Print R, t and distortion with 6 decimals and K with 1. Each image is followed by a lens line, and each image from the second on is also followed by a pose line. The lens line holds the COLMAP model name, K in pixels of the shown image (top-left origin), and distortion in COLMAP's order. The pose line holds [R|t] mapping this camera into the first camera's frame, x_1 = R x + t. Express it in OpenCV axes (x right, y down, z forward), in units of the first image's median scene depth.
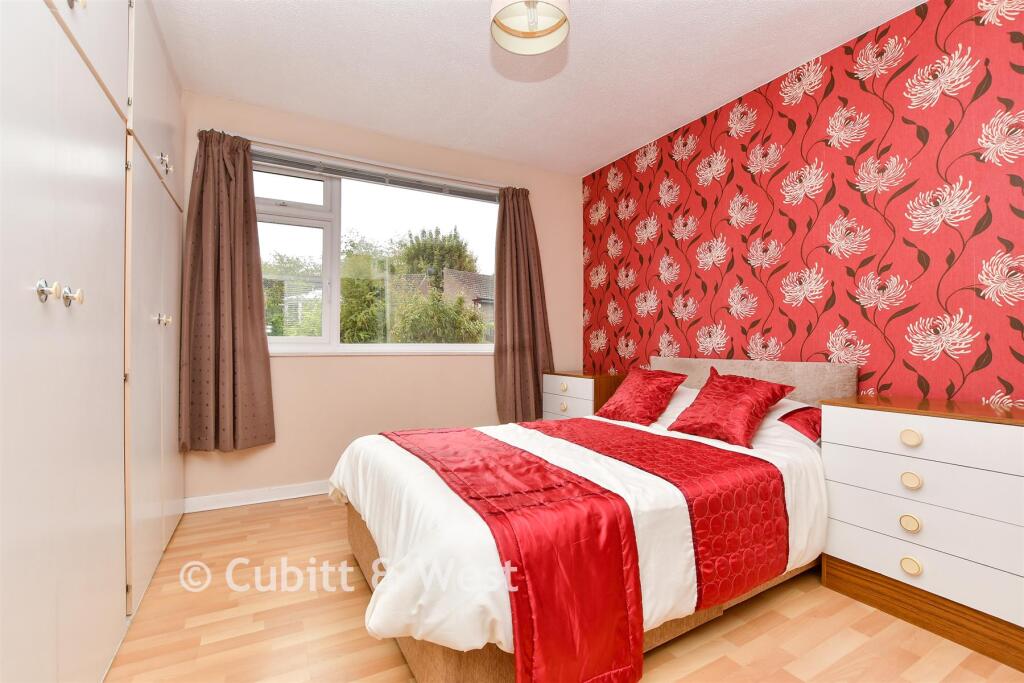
lens RADIAL K [[451.3, 0, 511.6], [0, 451.3, 340.7], [0, 0, 1]] dist [-0.011095, 0.000358]
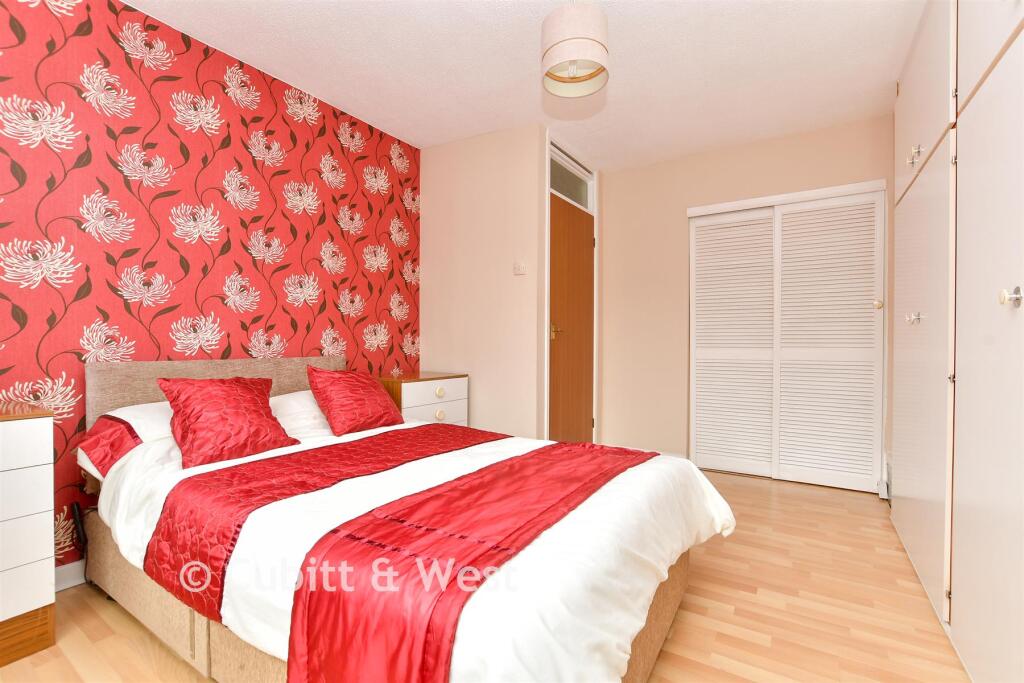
lens RADIAL K [[451.3, 0, 512.8], [0, 451.3, 342.0], [0, 0, 1]] dist [-0.011095, 0.000358]
pose [[-0.470091, -0.002528, 0.882614, -0.563568], [-0.006599, 0.999978, -0.000651, 0.006537], [-0.882593, -0.006130, -0.470098, 1.016076]]
